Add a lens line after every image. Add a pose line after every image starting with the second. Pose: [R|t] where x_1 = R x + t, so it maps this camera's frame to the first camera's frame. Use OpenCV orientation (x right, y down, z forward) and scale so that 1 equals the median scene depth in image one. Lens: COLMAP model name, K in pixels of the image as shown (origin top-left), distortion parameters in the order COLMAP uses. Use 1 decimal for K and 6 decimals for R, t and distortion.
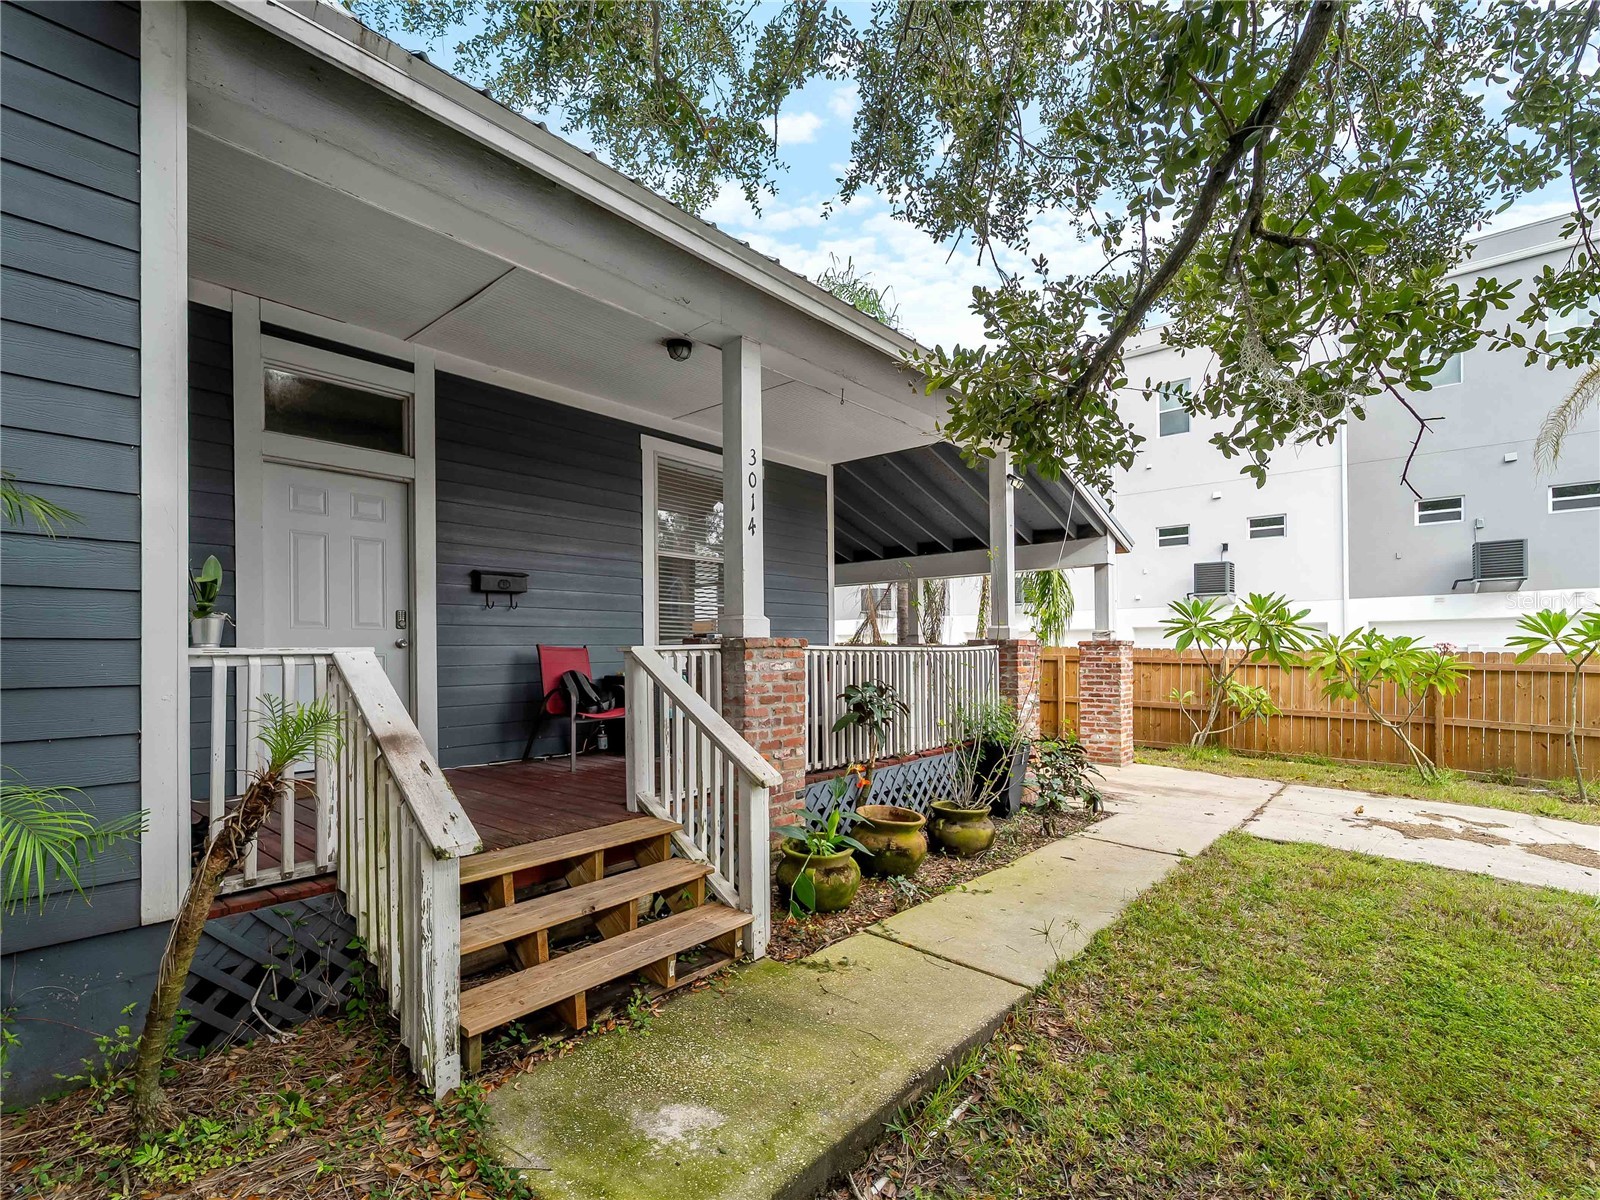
lens RADIAL K [[748.9, 0, 803.9], [0, 748.9, 645.0], [0, 0, 1]] dist [-0.000343, -0.000229]
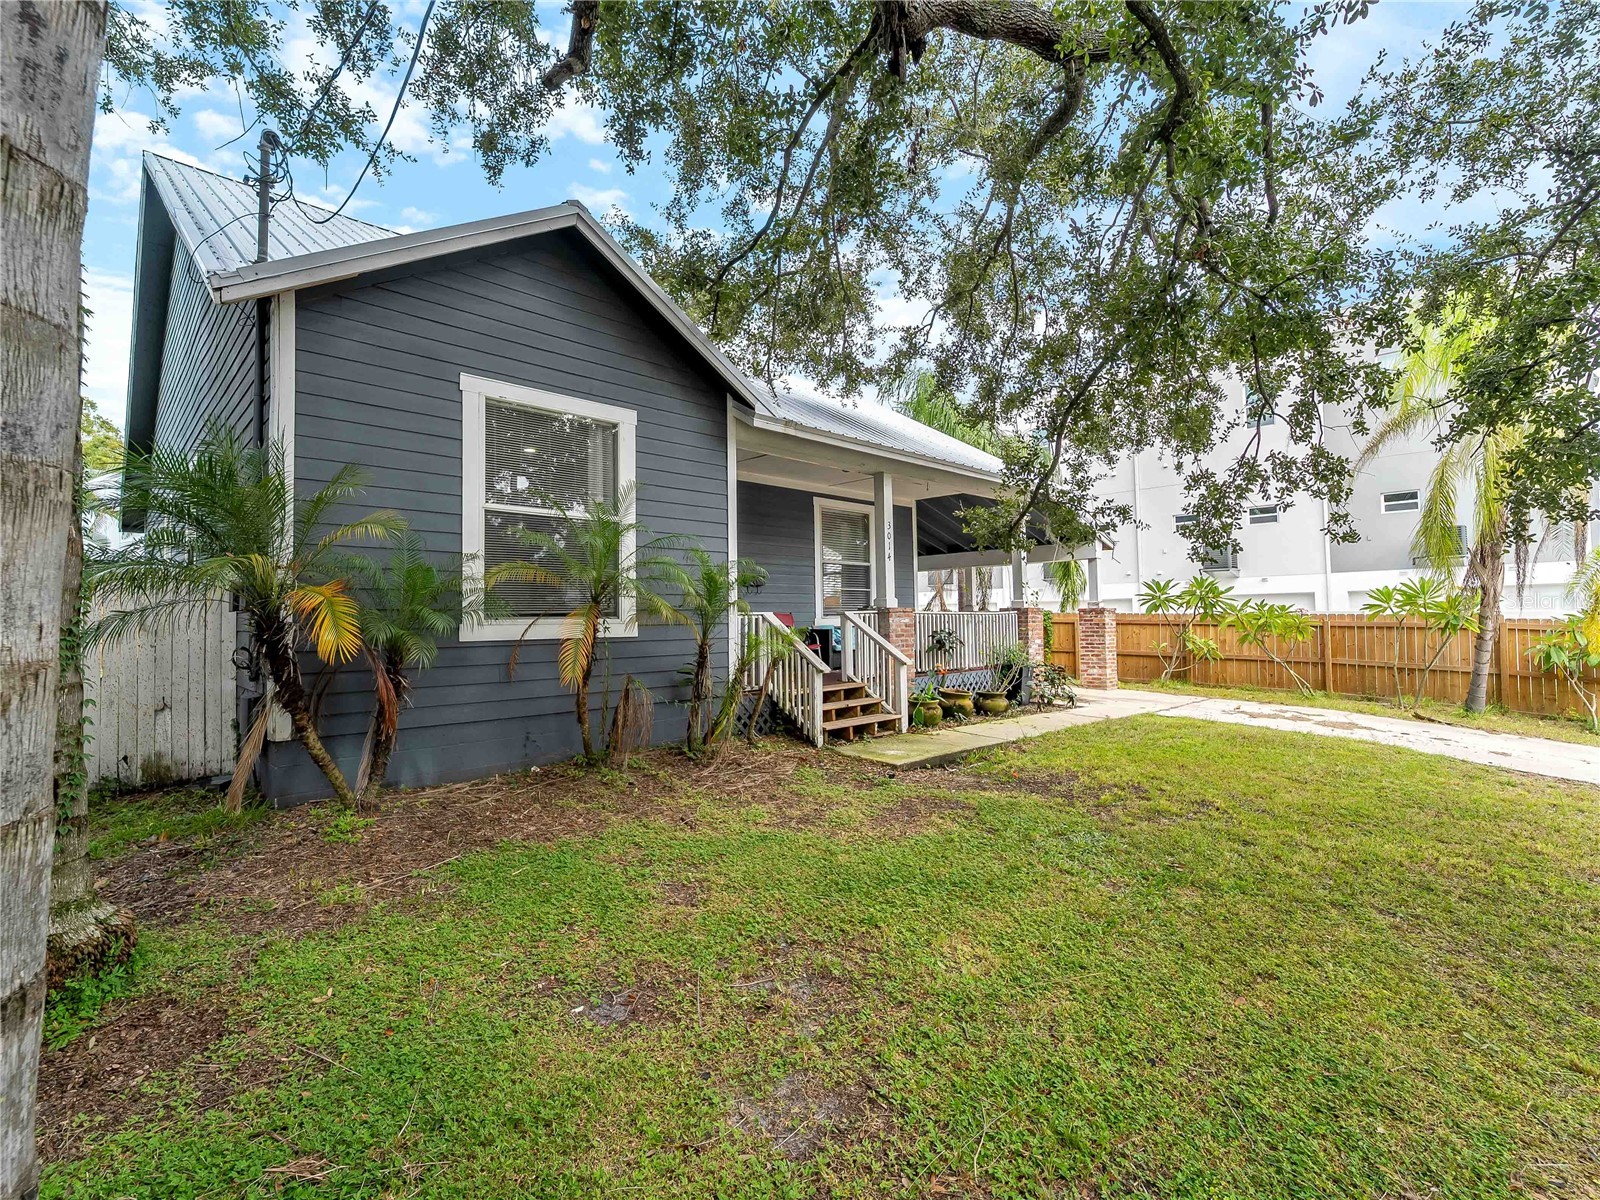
lens RADIAL K [[733.6, 0, 792.9], [0, 733.6, 582.0], [0, 0, 1]] dist [0.000764, -0.000195]
pose [[0.995121, -0.009600, -0.098195, -0.123094], [0.005291, 0.999015, -0.044049, 0.007035], [0.098521, 0.043315, 0.994192, -1.023879]]
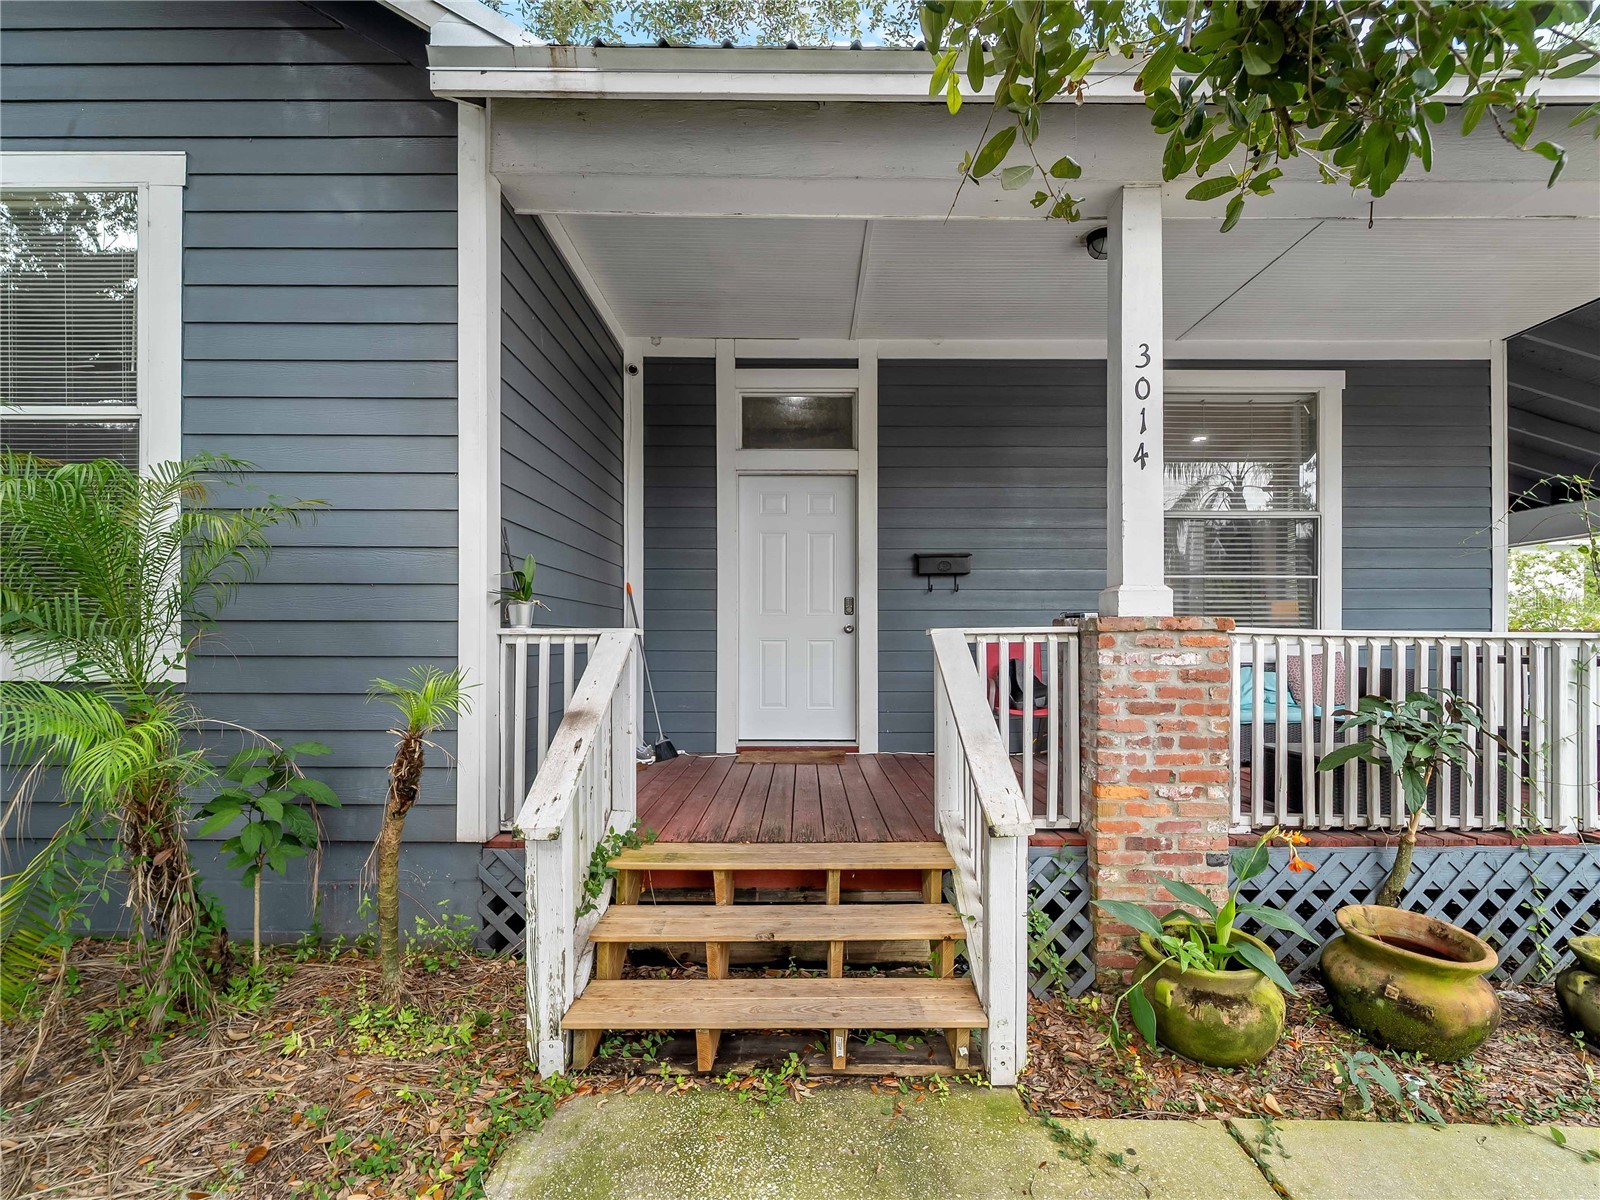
lens RADIAL K [[742.7, 0, 804.7], [0, 742.7, 636.6], [0, 0, 1]] dist [0.000464, -0.000580]
pose [[0.651001, 0.004228, -0.759065, 0.220716], [-0.002393, 0.999991, 0.003517, 0.006037], [0.759073, -0.000473, 0.651005, 0.280764]]
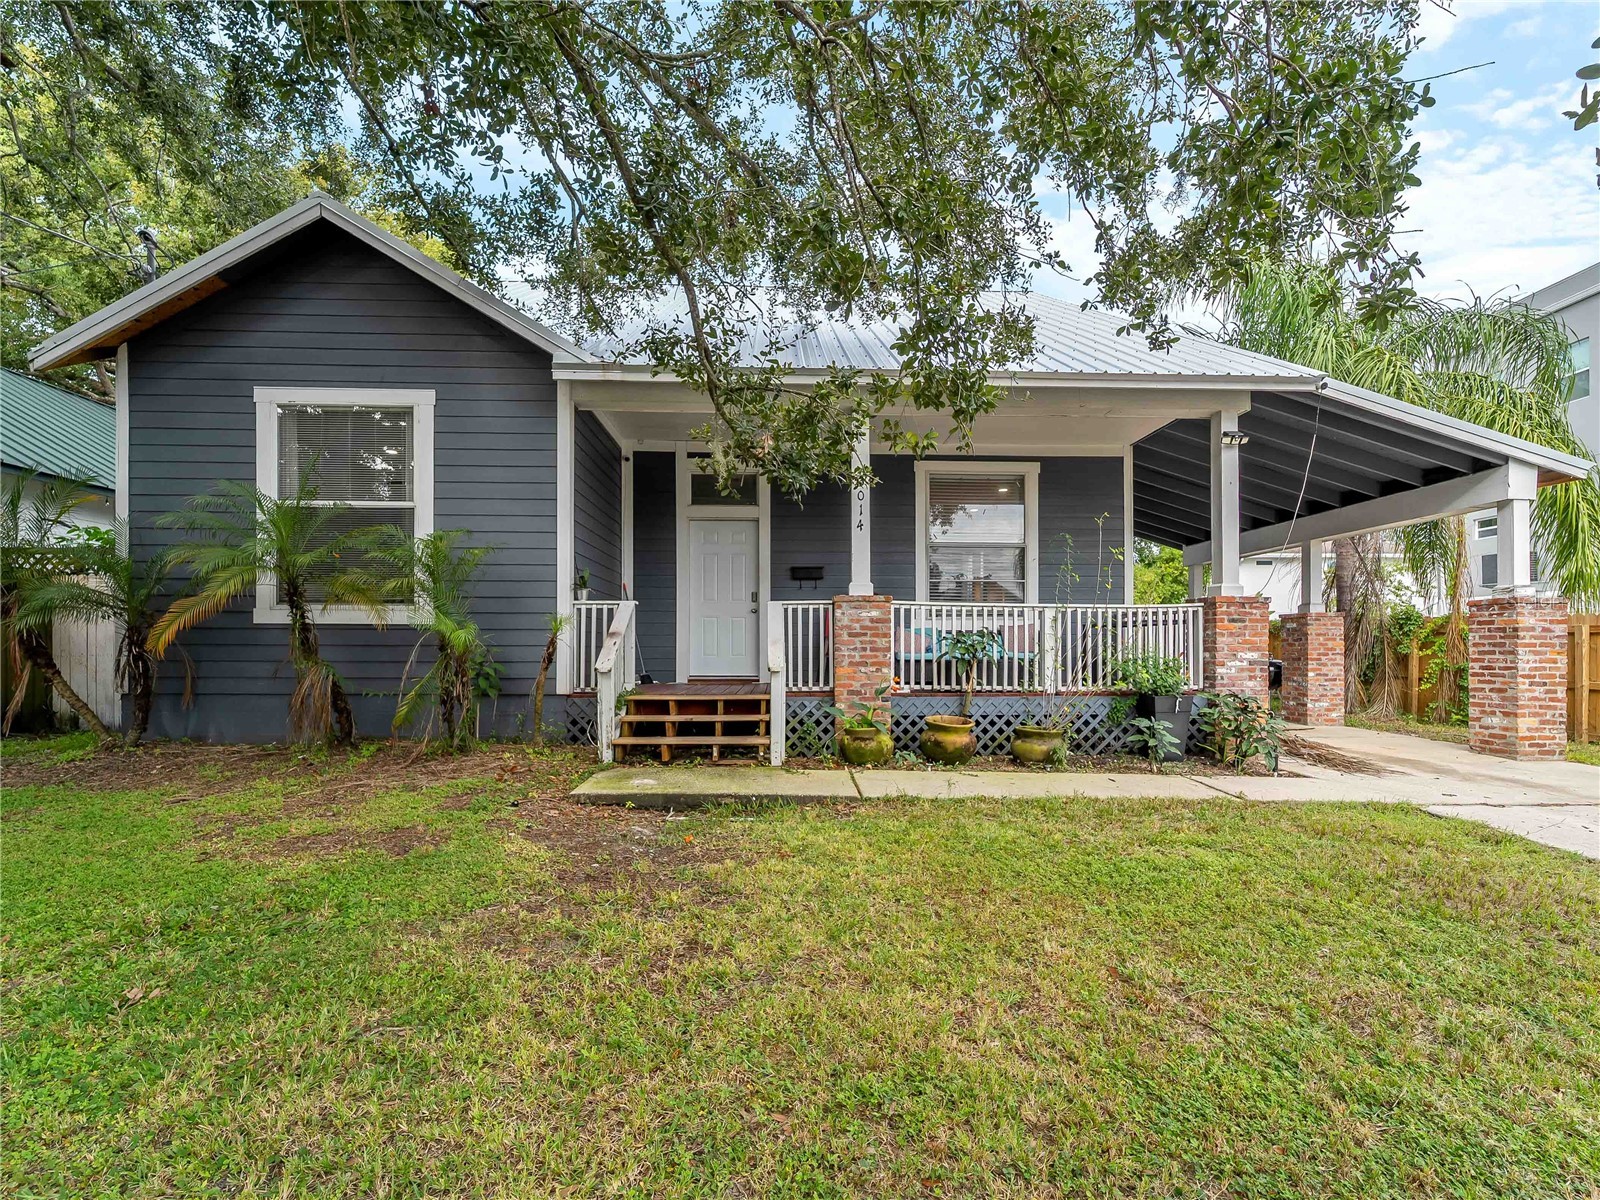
lens RADIAL K [[748.9, 0, 803.9], [0, 748.9, 645.0], [0, 0, 1]] dist [-0.000343, -0.000229]
pose [[0.675687, 0.002283, -0.737186, 0.885982], [-0.002230, 0.999997, 0.001053, 0.079658], [0.737186, 0.000933, 0.675690, -0.125514]]
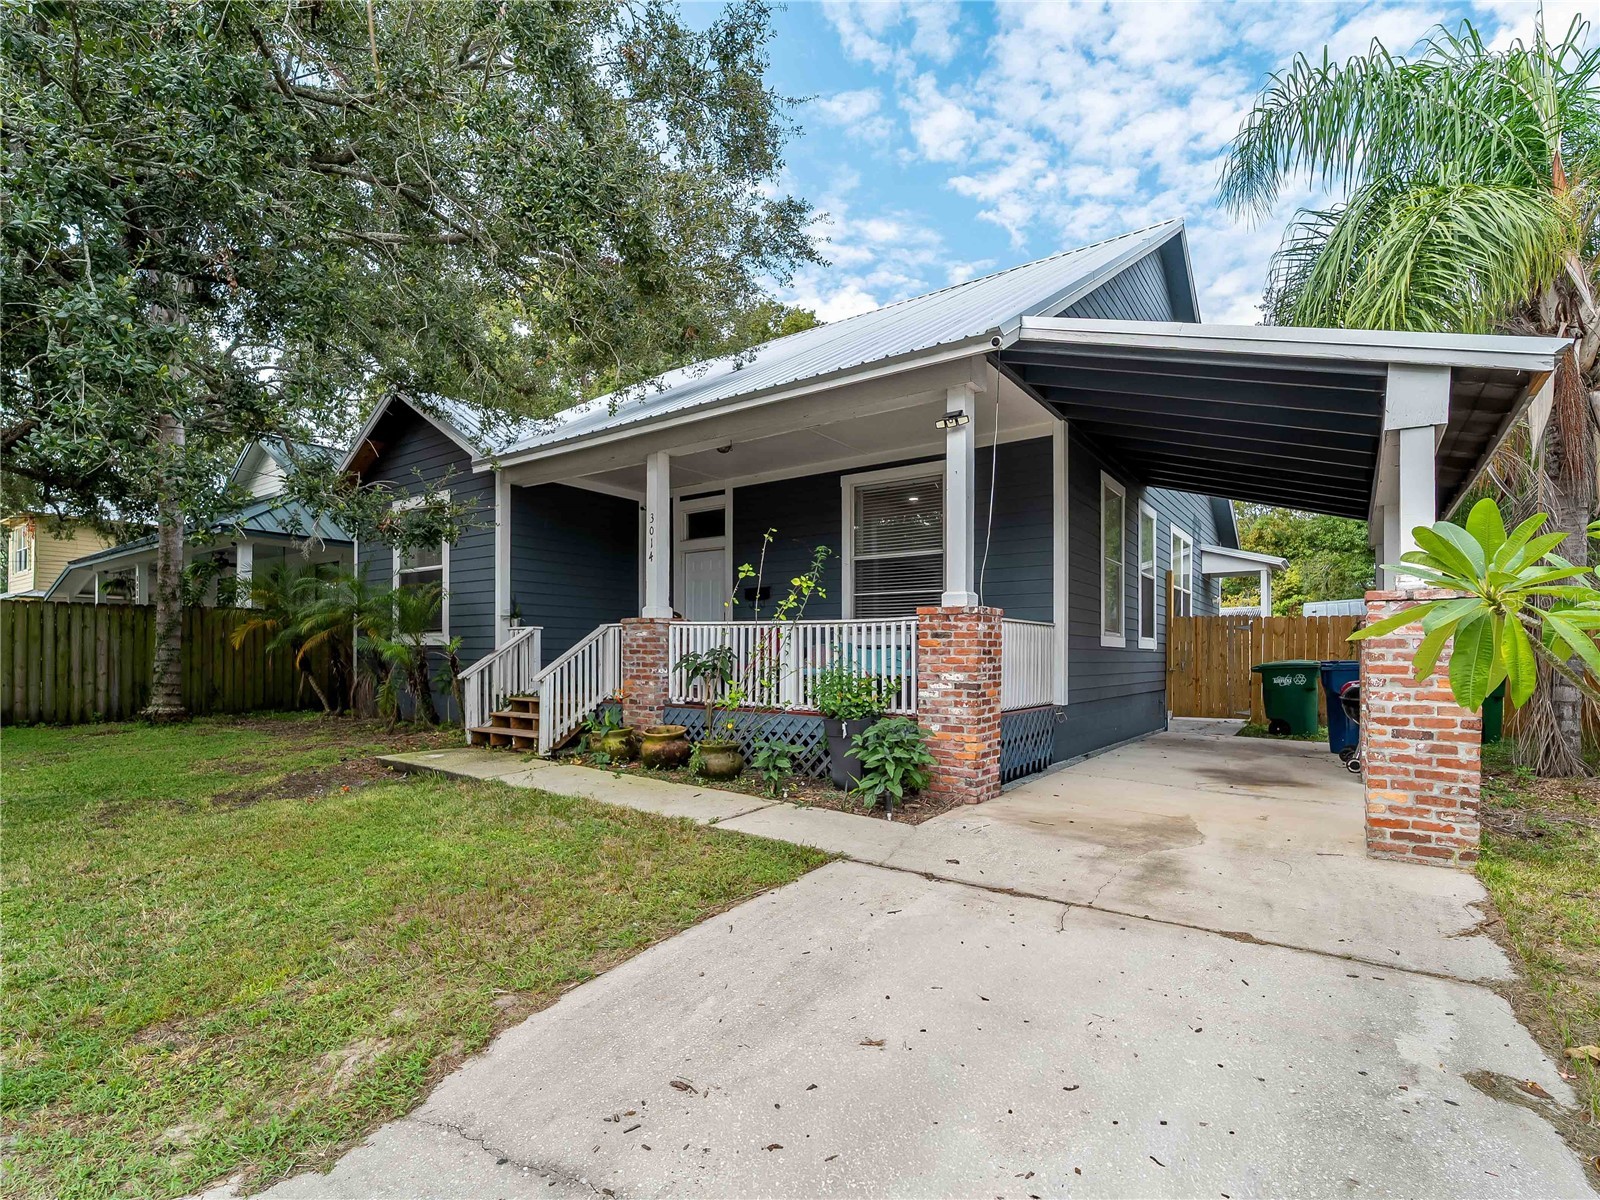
lens RADIAL K [[748.9, 0, 803.9], [0, 748.9, 645.0], [0, 0, 1]] dist [-0.000343, -0.000229]
pose [[0.086618, -0.005029, -0.996229, 1.551043], [-0.000891, 0.999986, -0.005125, 0.055527], [0.996241, 0.001332, 0.086612, 1.068108]]
